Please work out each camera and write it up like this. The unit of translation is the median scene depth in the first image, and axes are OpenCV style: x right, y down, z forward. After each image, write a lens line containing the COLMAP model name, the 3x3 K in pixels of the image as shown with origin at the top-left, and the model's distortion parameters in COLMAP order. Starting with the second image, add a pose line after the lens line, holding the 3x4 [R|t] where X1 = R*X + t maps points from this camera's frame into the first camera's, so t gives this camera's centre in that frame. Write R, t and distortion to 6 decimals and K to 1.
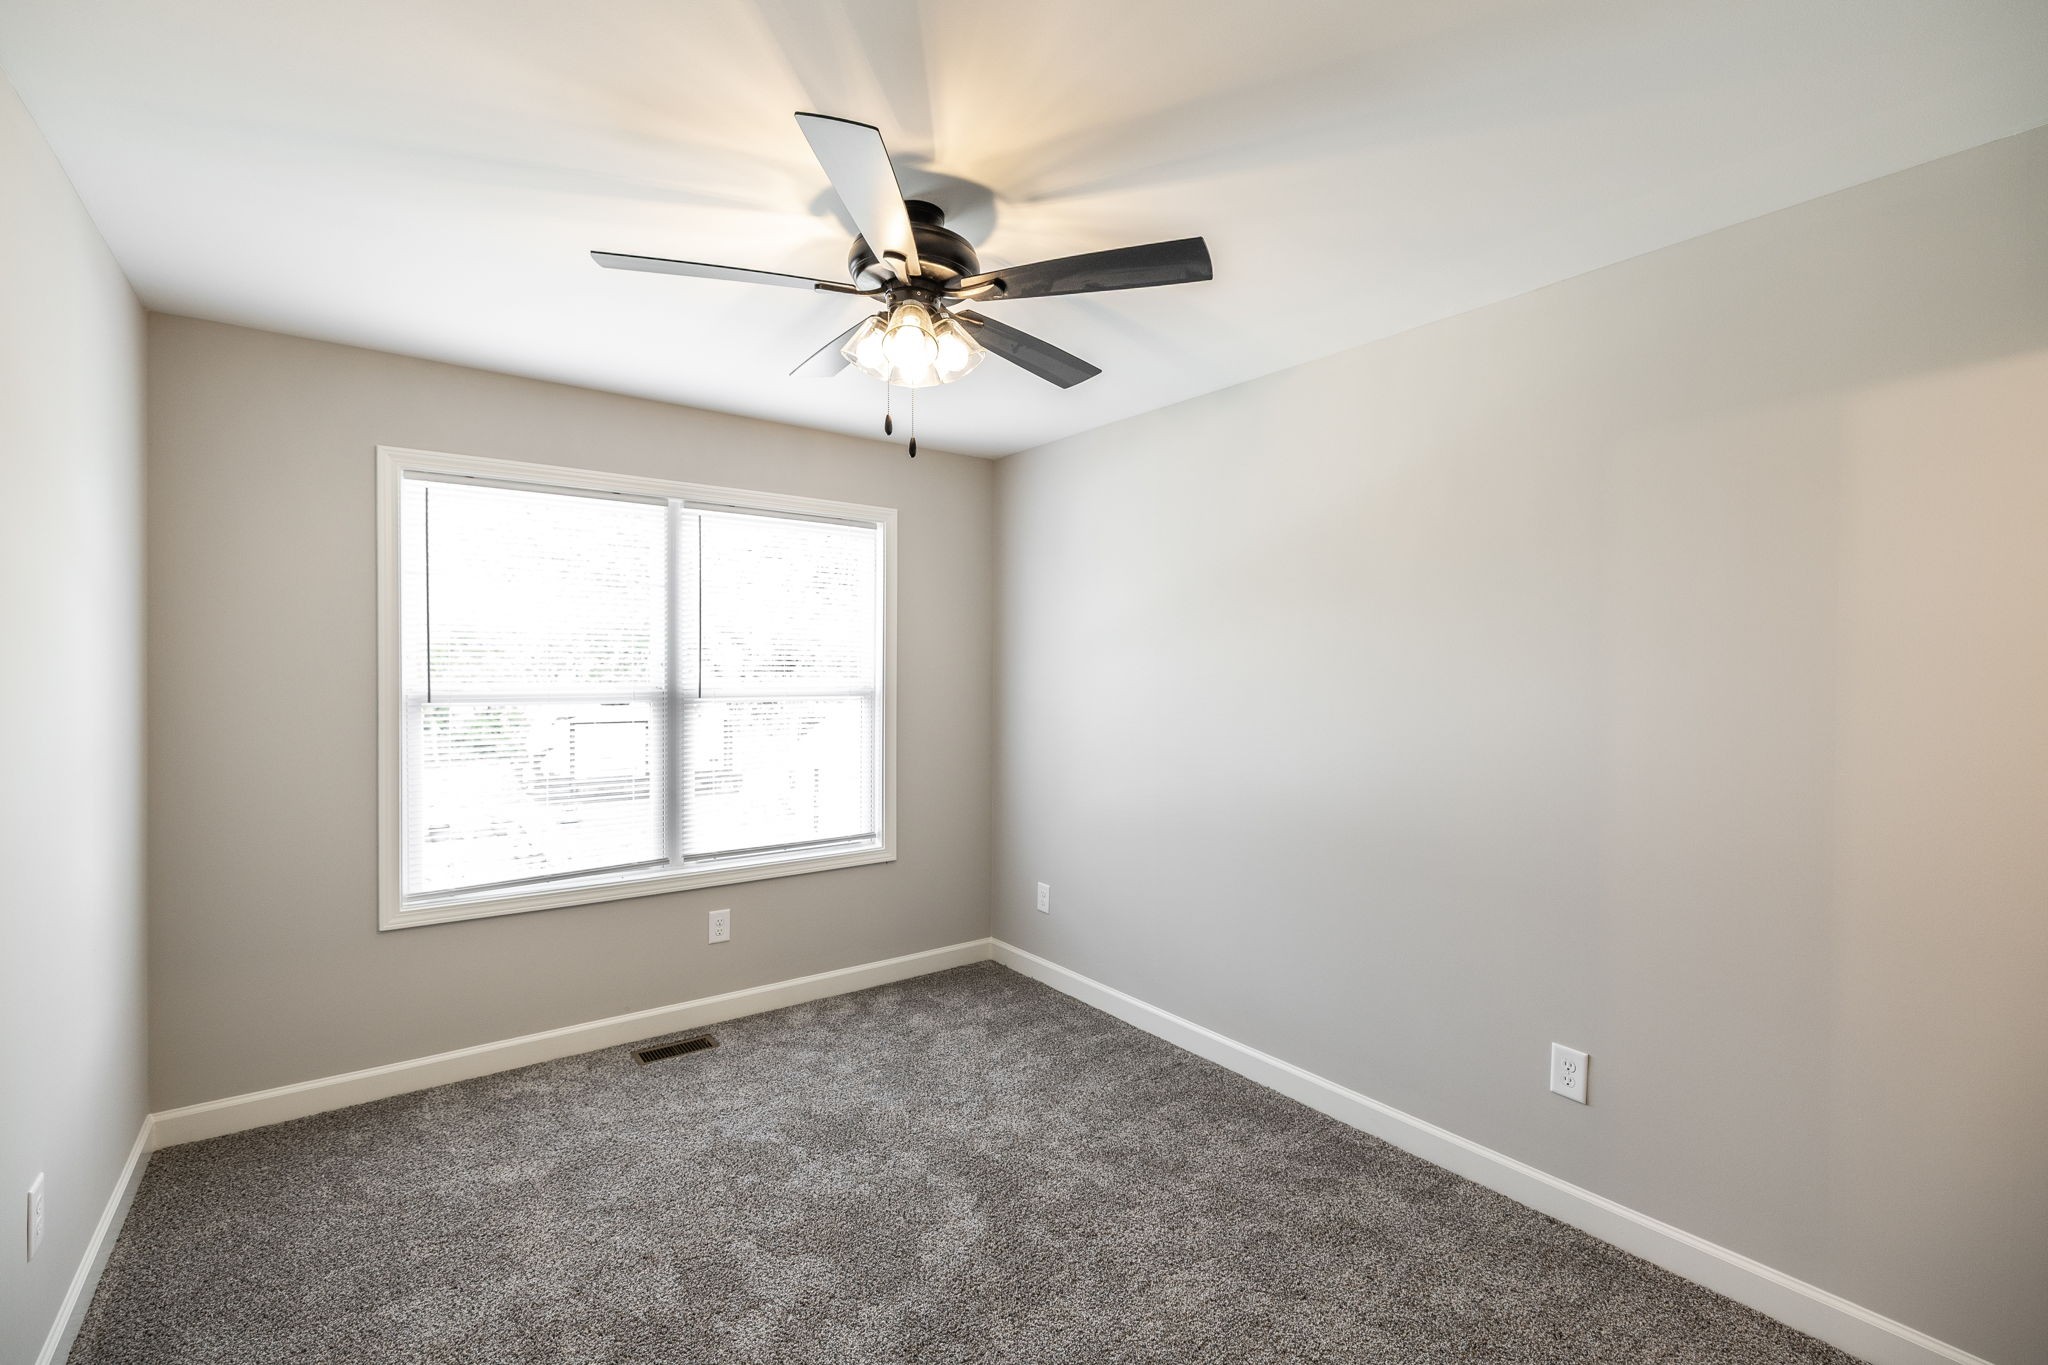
lens RADIAL K [[884.7, 0, 999.7], [0, 884.7, 654.2], [0, 0, 1]] dist [-0.000185, 0.000255]
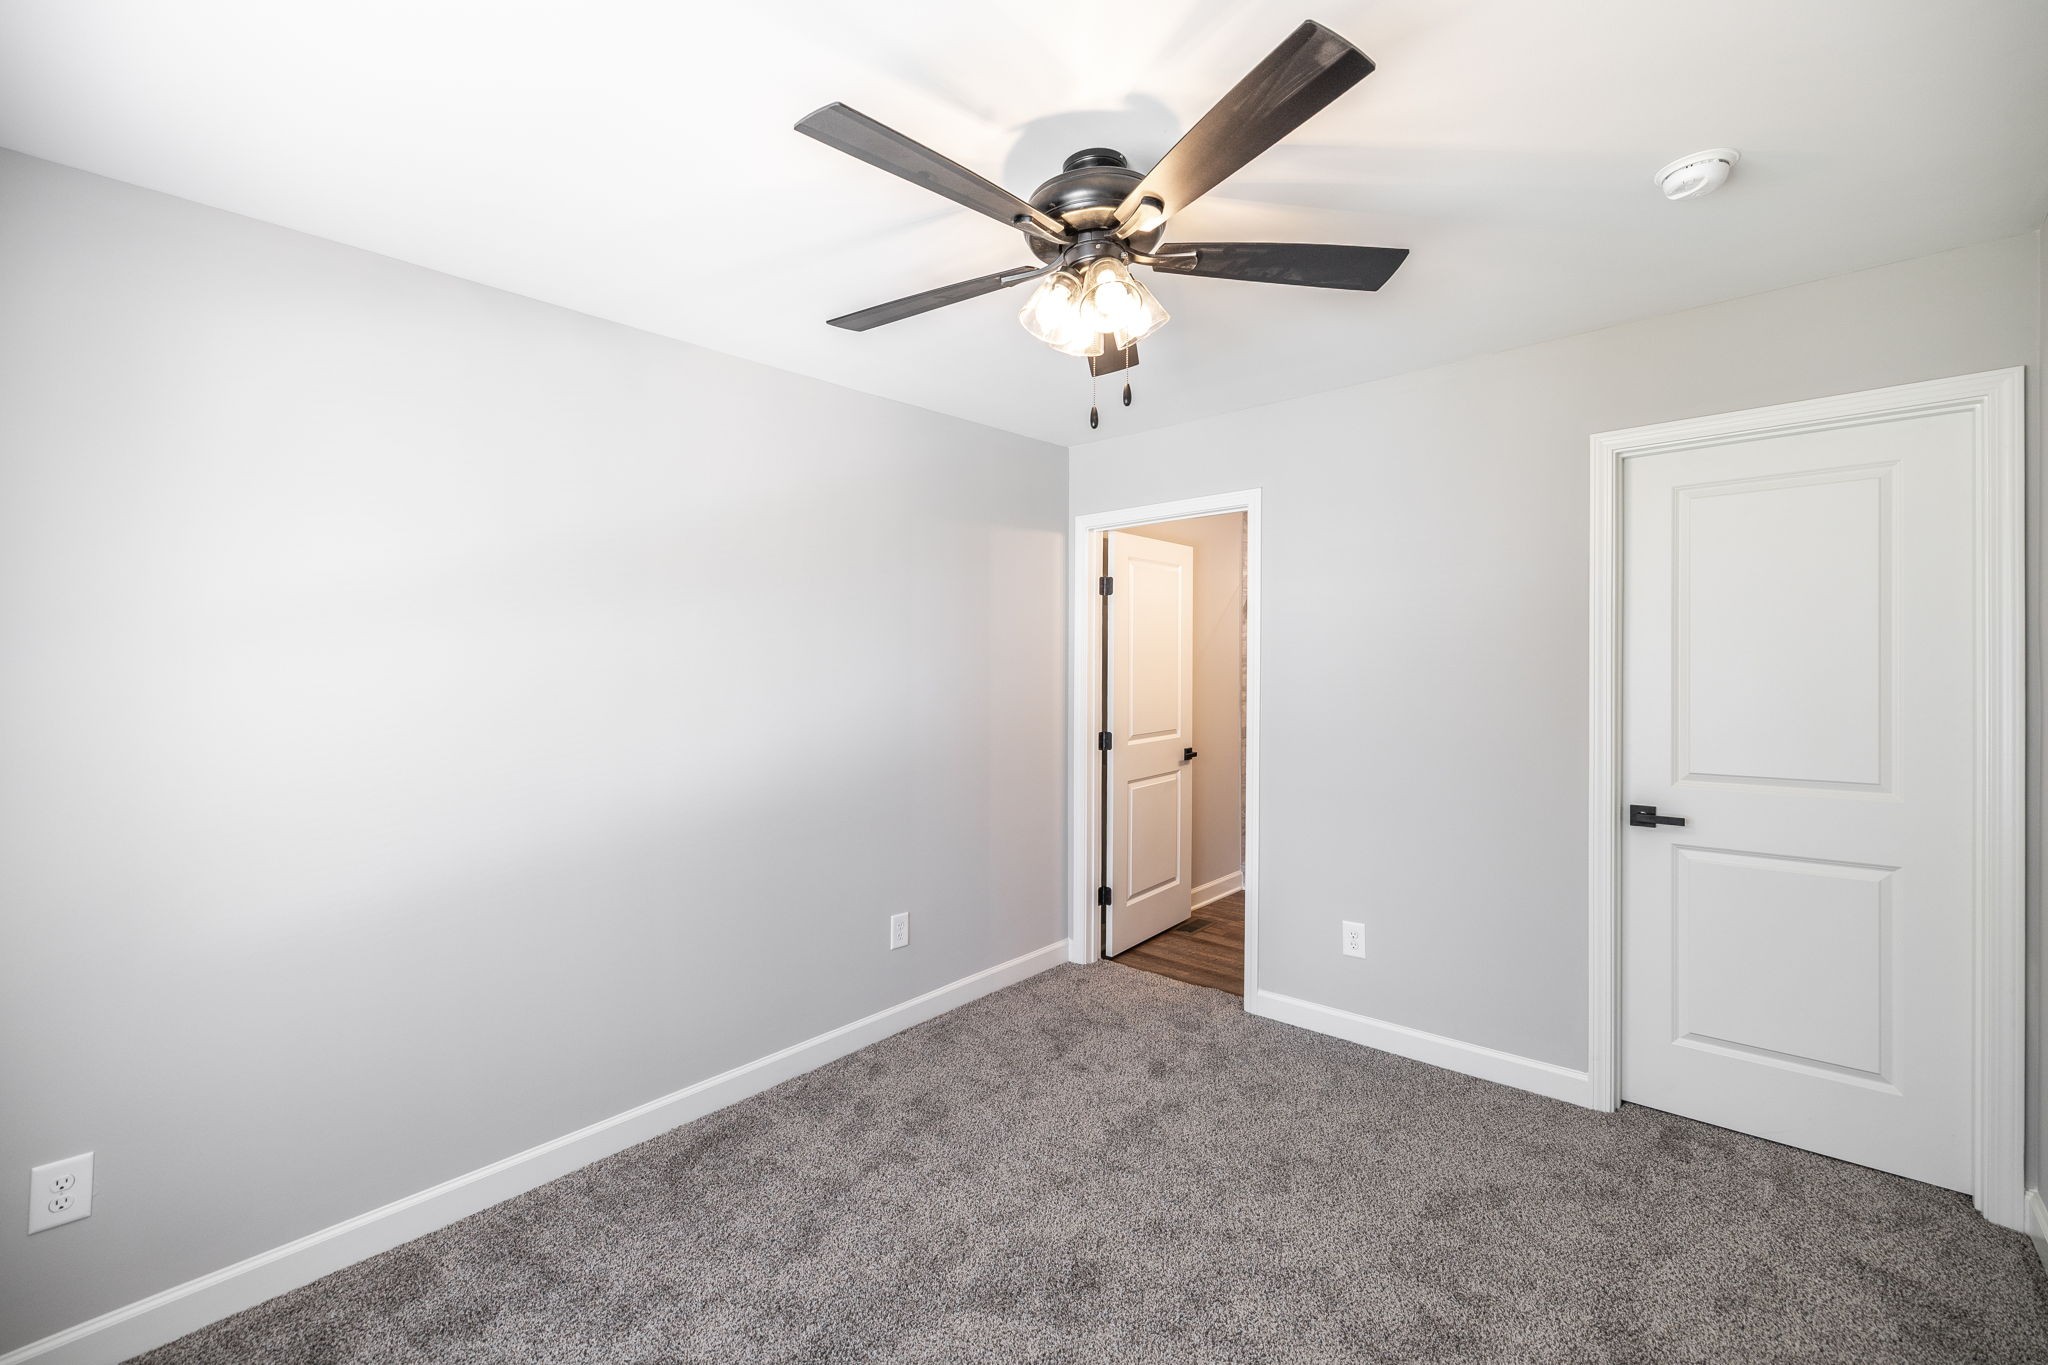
lens RADIAL K [[884.7, 0, 999.7], [0, 884.7, 654.2], [0, 0, 1]] dist [-0.000185, 0.000255]
pose [[-0.193222, 0.002606, 0.981152, -0.732930], [-0.002348, 0.999992, -0.003118, 0.008774], [-0.981152, -0.002906, -0.193214, 0.960257]]
